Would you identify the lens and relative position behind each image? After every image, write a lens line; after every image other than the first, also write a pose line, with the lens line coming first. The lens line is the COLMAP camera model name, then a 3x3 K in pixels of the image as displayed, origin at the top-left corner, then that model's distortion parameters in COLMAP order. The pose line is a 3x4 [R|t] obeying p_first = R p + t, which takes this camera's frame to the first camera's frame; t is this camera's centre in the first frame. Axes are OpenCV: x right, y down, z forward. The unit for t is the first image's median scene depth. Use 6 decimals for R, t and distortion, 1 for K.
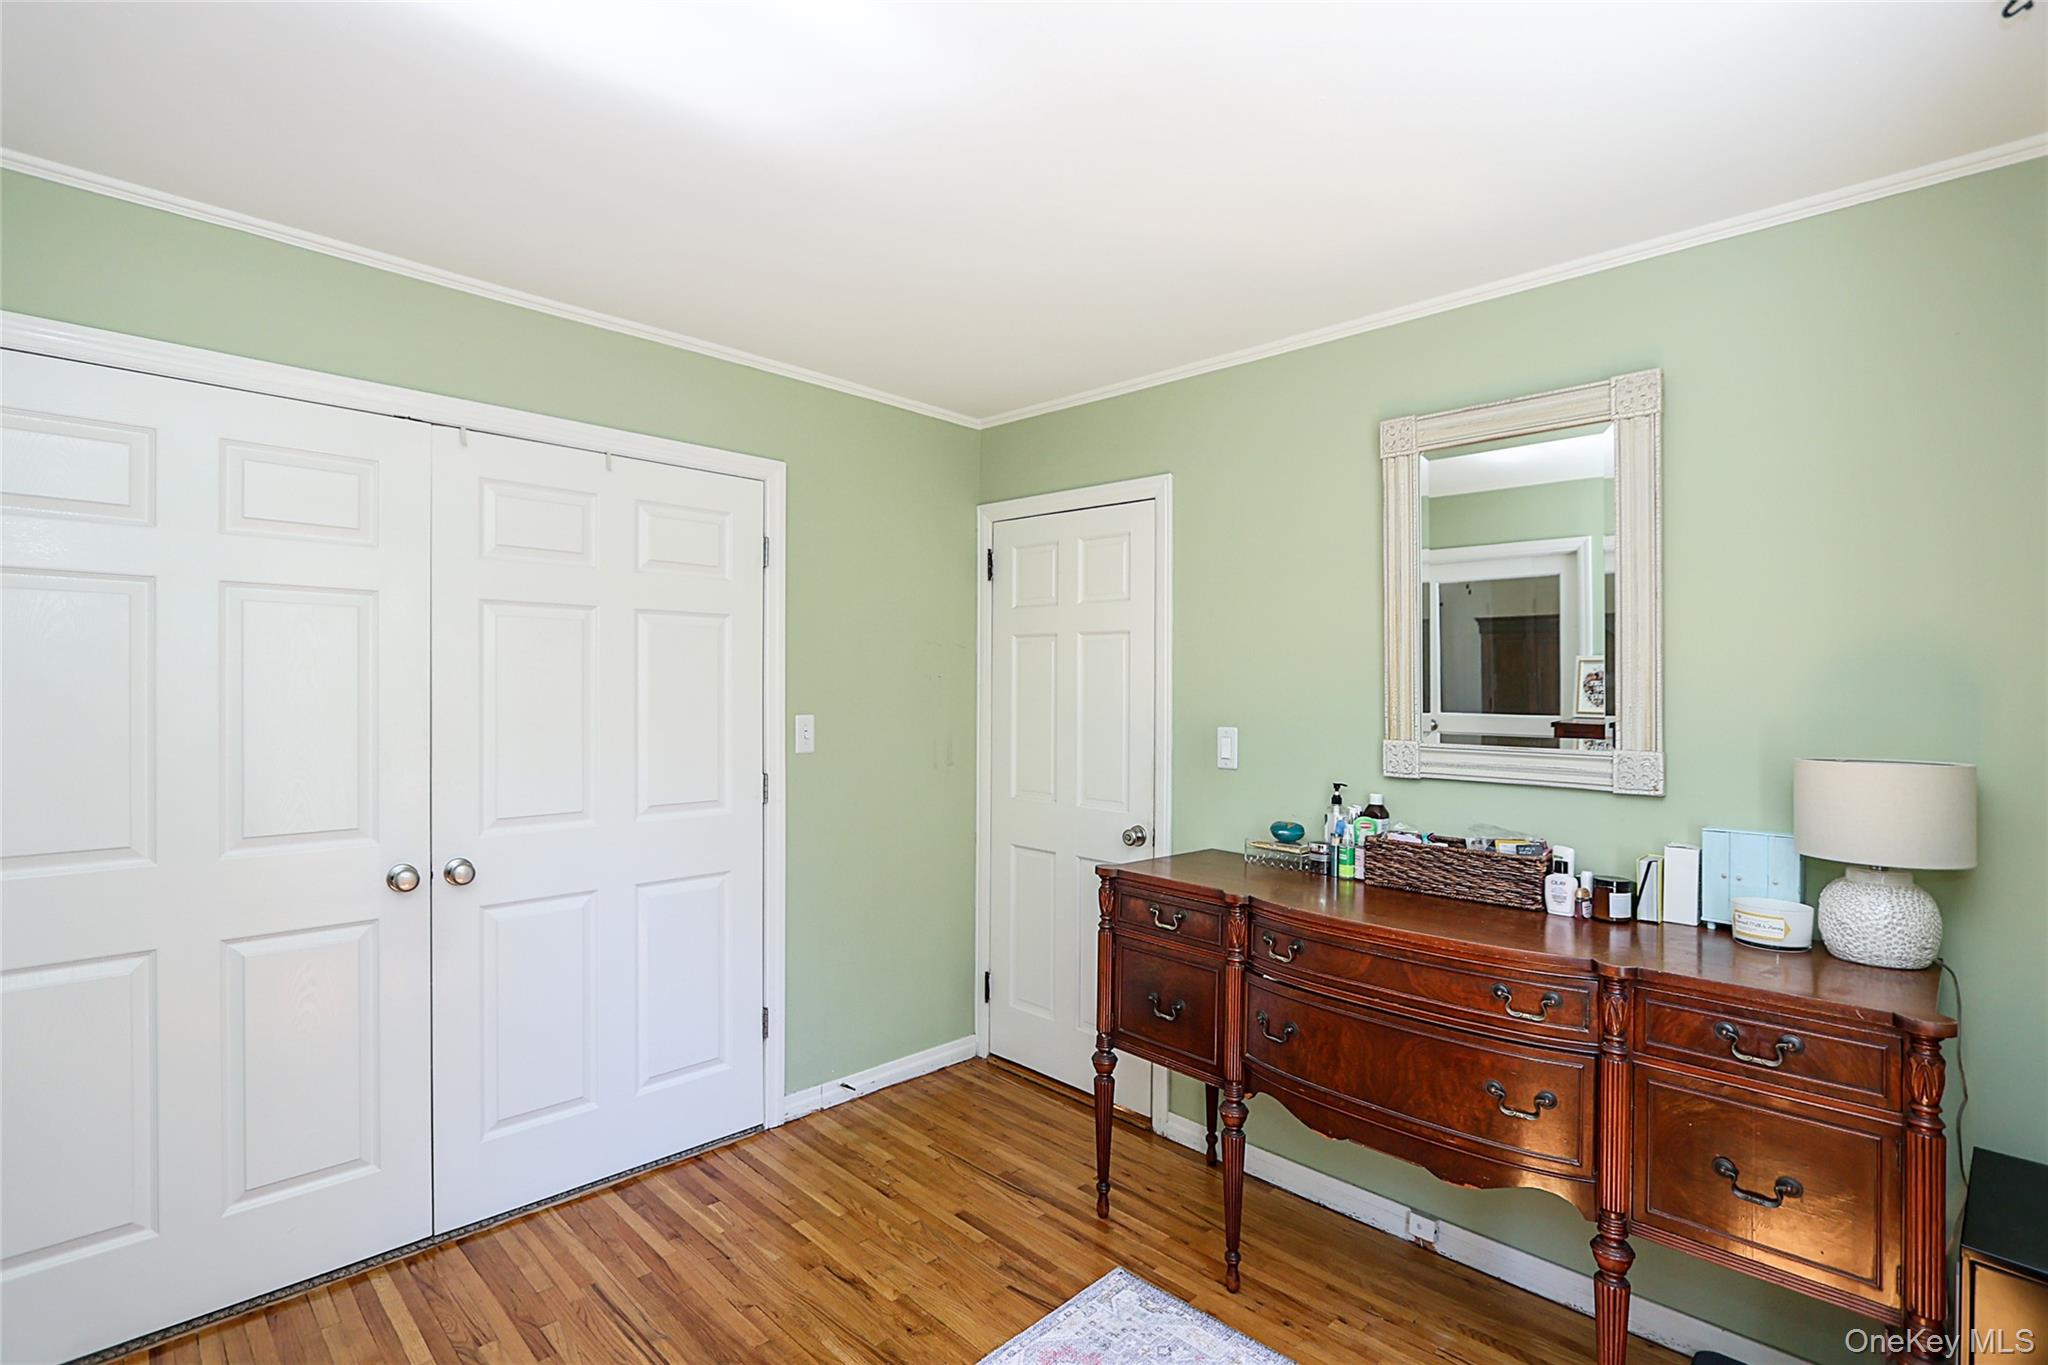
lens RADIAL K [[959.9, 0, 1027.0], [0, 959.9, 695.8], [0, 0, 1]] dist [-0.011142, -0.000133]
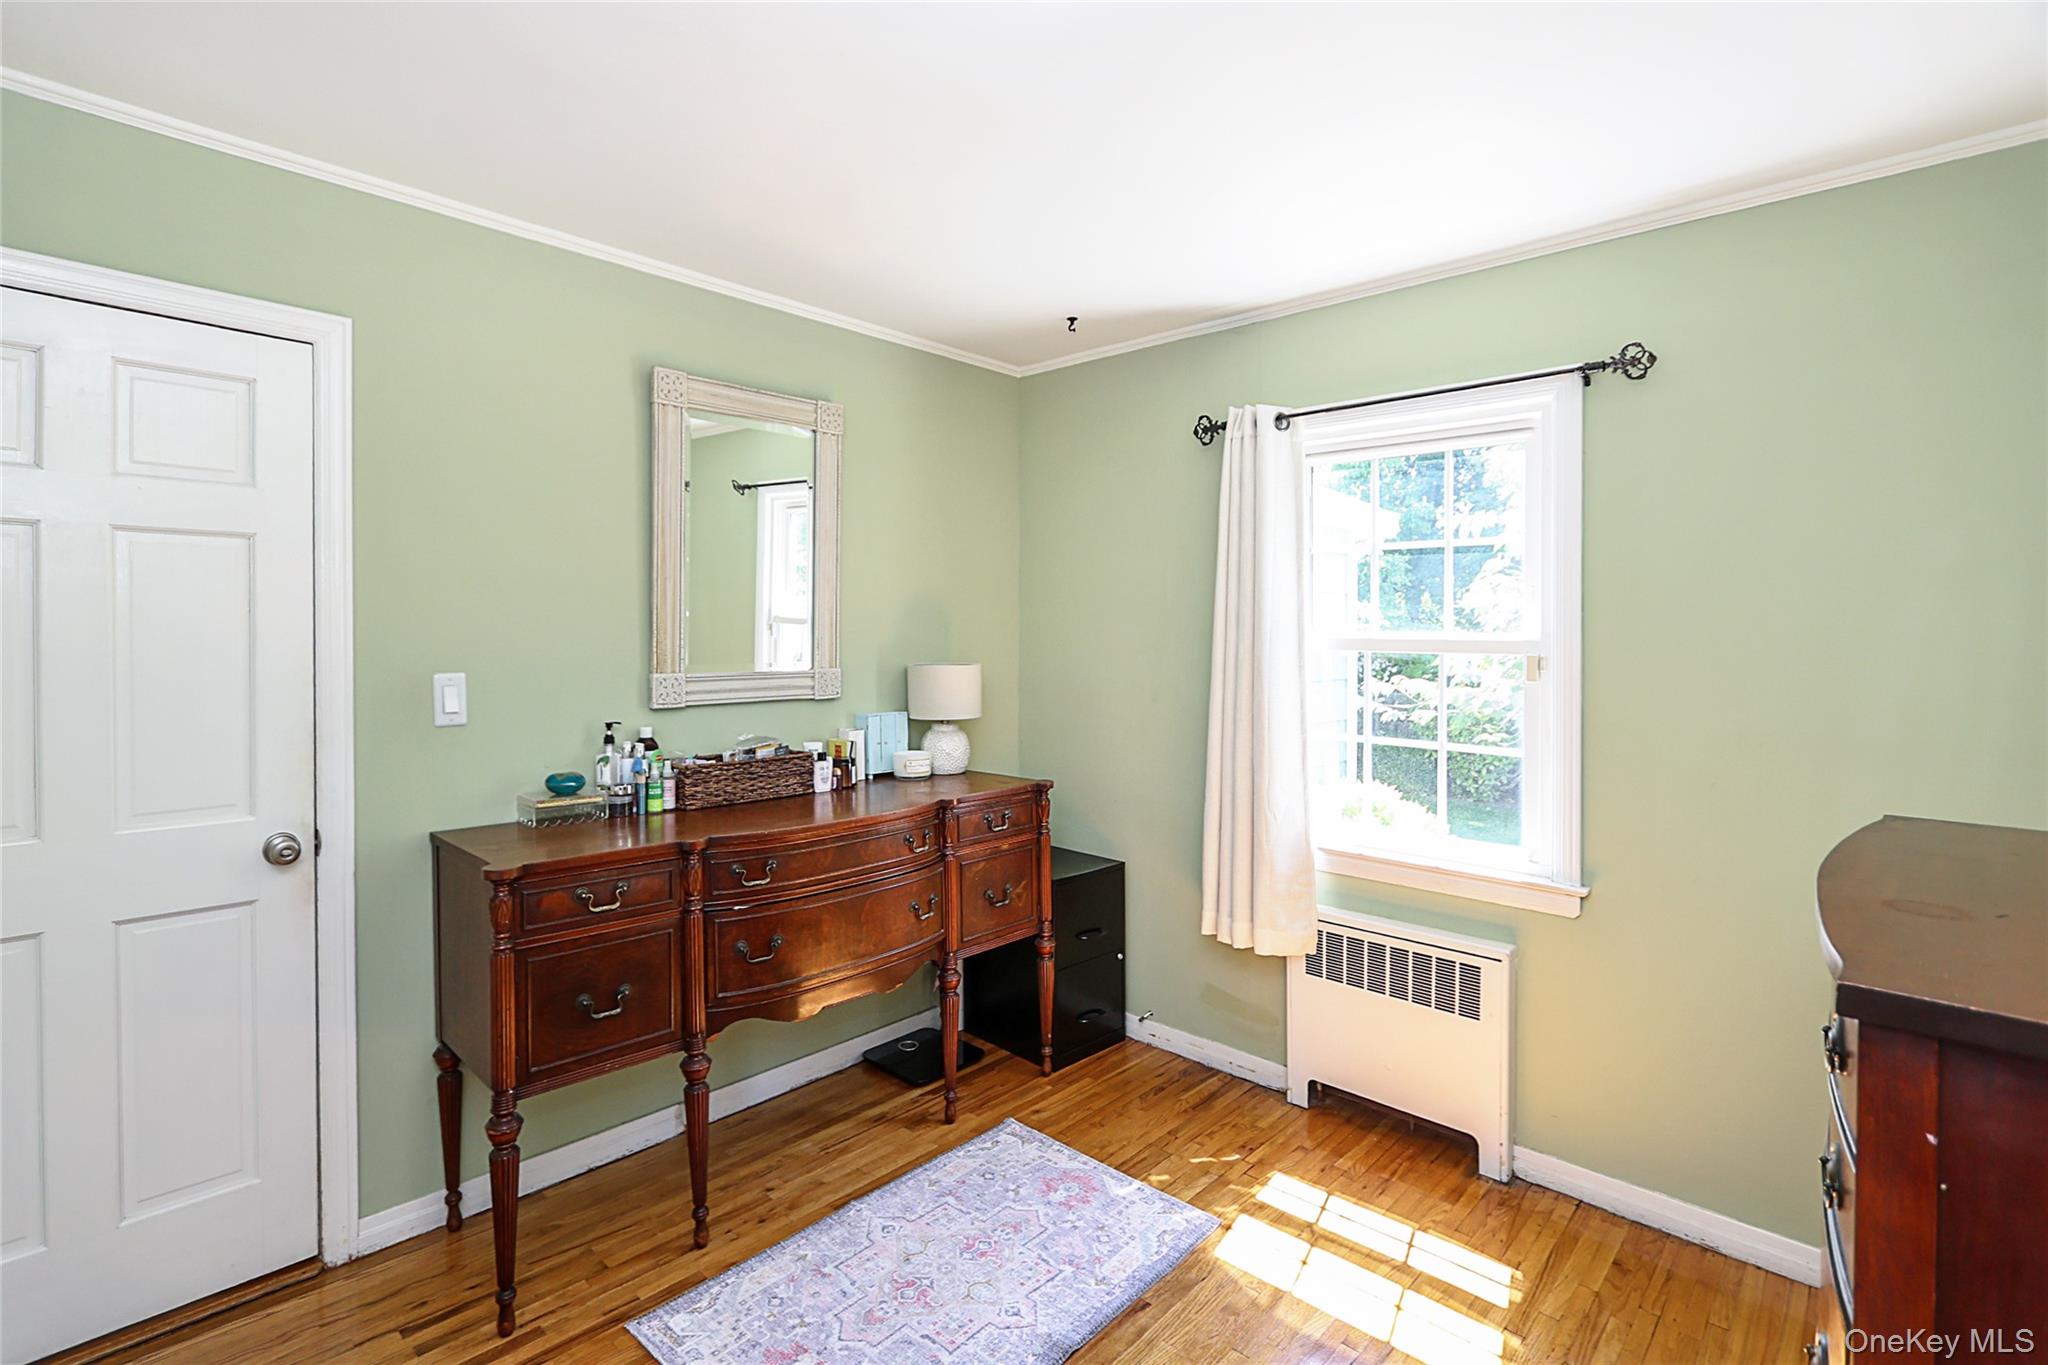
lens RADIAL K [[959.9, 0, 1048.6], [0, 959.9, 632.4], [0, 0, 1]] dist [-0.011142, -0.000133]
pose [[-0.044260, -0.014685, 0.998912, -0.725345], [-0.001404, 0.999892, 0.014637, -0.015607], [-0.999019, -0.000754, -0.044276, 0.659760]]
